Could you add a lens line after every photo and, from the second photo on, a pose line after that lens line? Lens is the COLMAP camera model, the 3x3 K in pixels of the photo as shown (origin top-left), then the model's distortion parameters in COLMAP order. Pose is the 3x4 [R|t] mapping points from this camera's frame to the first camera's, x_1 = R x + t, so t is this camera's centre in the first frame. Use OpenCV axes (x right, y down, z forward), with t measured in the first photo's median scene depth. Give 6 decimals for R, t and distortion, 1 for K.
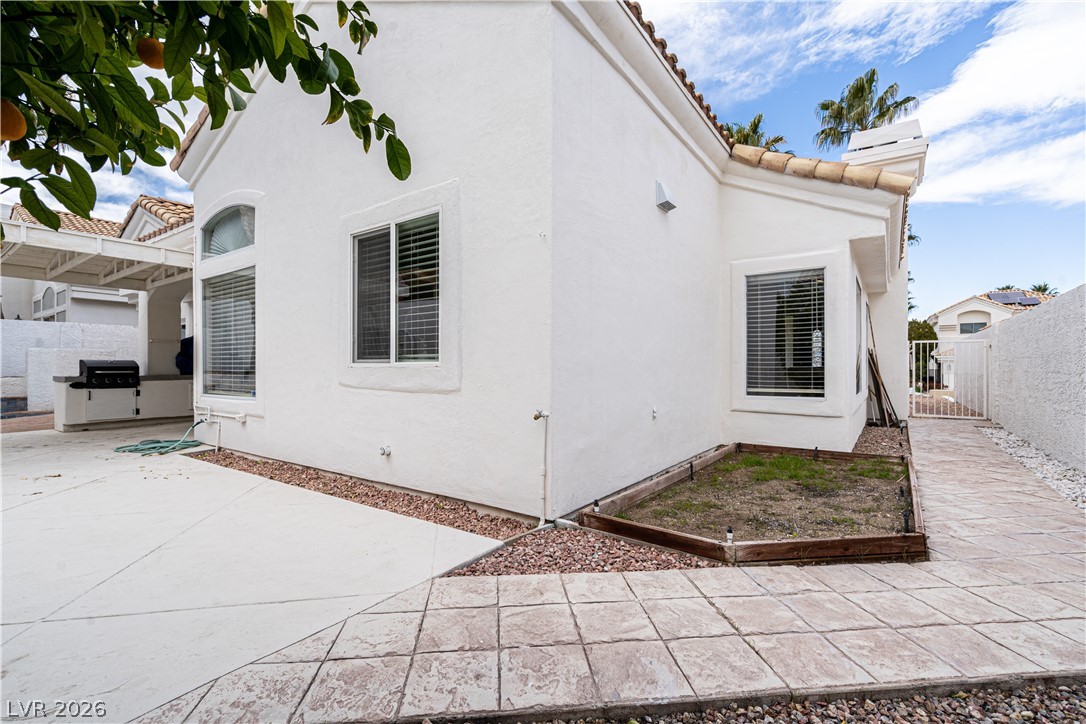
lens RADIAL K [[489.1, 0, 537.8], [0, 489.1, 366.1], [0, 0, 1]] dist [-0.008154, 0.002215]
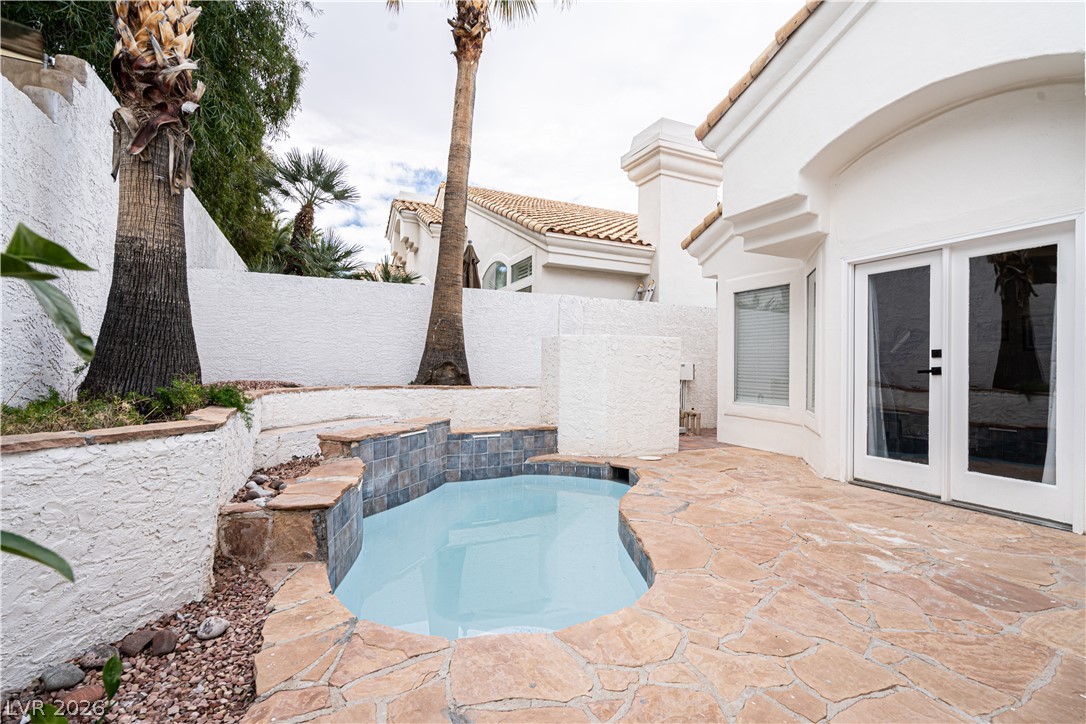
lens RADIAL K [[489.1, 0, 535.4], [0, 489.1, 365.6], [0, 0, 1]] dist [-0.008154, 0.002215]
pose [[0.865767, 0.010092, -0.500346, -1.139617], [-0.011144, 0.999938, 0.000887, -0.004961], [0.500324, 0.004808, 0.865825, 0.746224]]
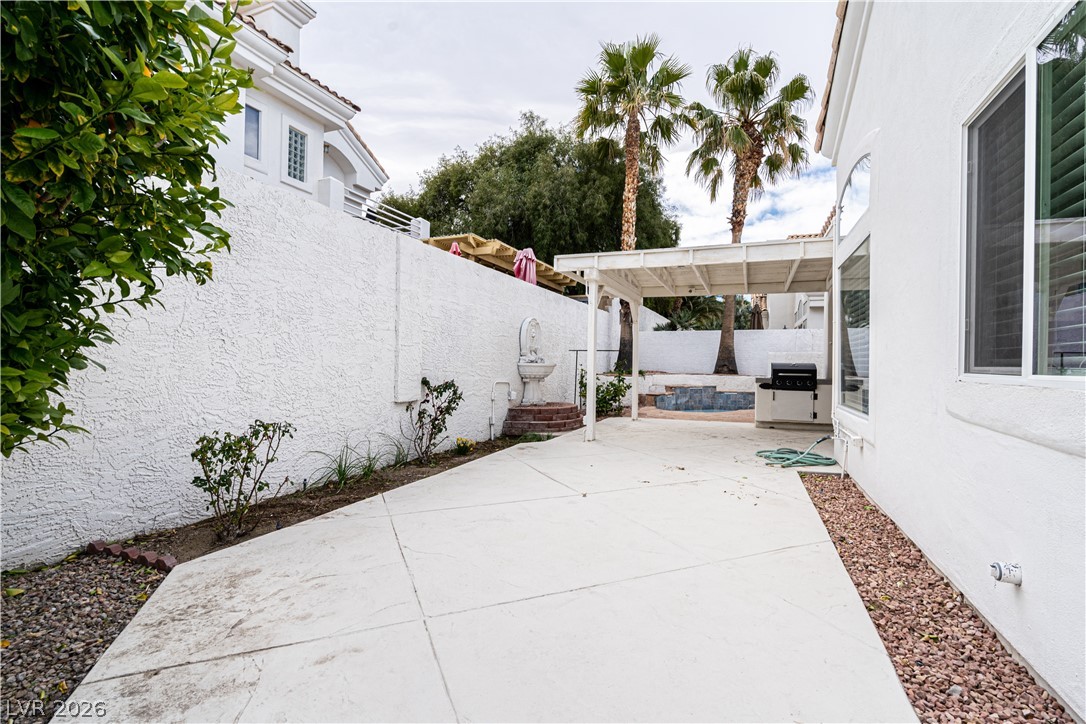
lens RADIAL K [[489.1, 0, 541.6], [0, 489.1, 362.4], [0, 0, 1]] dist [-0.008154, 0.002215]
pose [[0.223191, 0.002101, -0.974773, 0.013334], [-0.011632, 0.999932, -0.000508, -0.006954], [0.974705, 0.011452, 0.223200, 0.254081]]
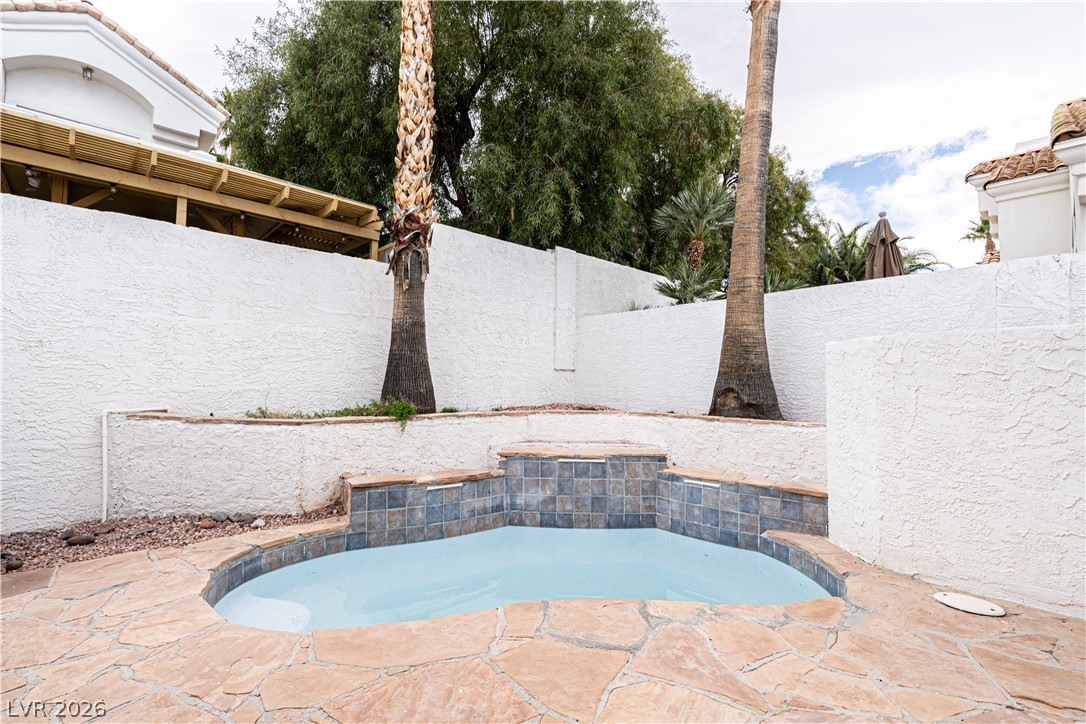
lens RADIAL K [[489.1, 0, 544.1], [0, 489.1, 365.5], [0, 0, 1]] dist [-0.008154, 0.002215]
pose [[-0.197719, -0.041066, -0.979398, -0.981459], [-0.007593, 0.999156, -0.040362, -0.009972], [0.980229, -0.000544, -0.197864, 1.244365]]
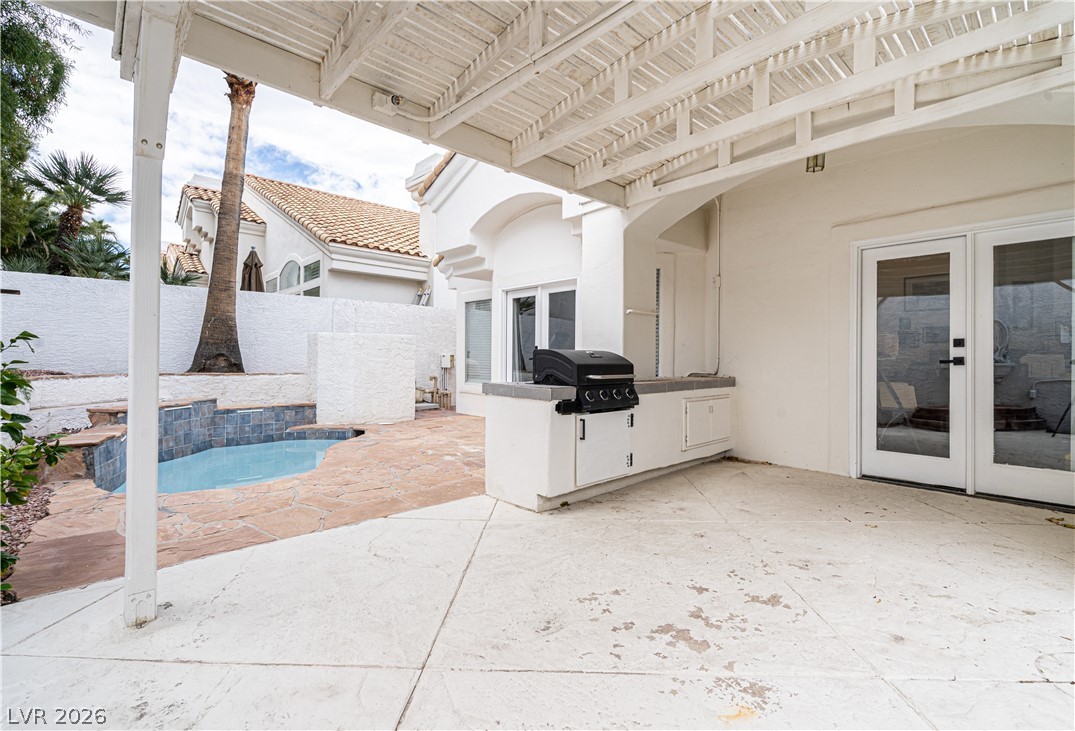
lens RADIAL K [[494.9, 0, 539.1], [0, 494.9, 355.6], [0, 0, 1]] dist [-0.000063, -0.000434]
pose [[0.979254, 0.006438, -0.202533, -0.851968], [-0.007639, 0.999958, -0.005150, -0.003904], [0.202491, 0.006591, 0.979262, 0.538726]]
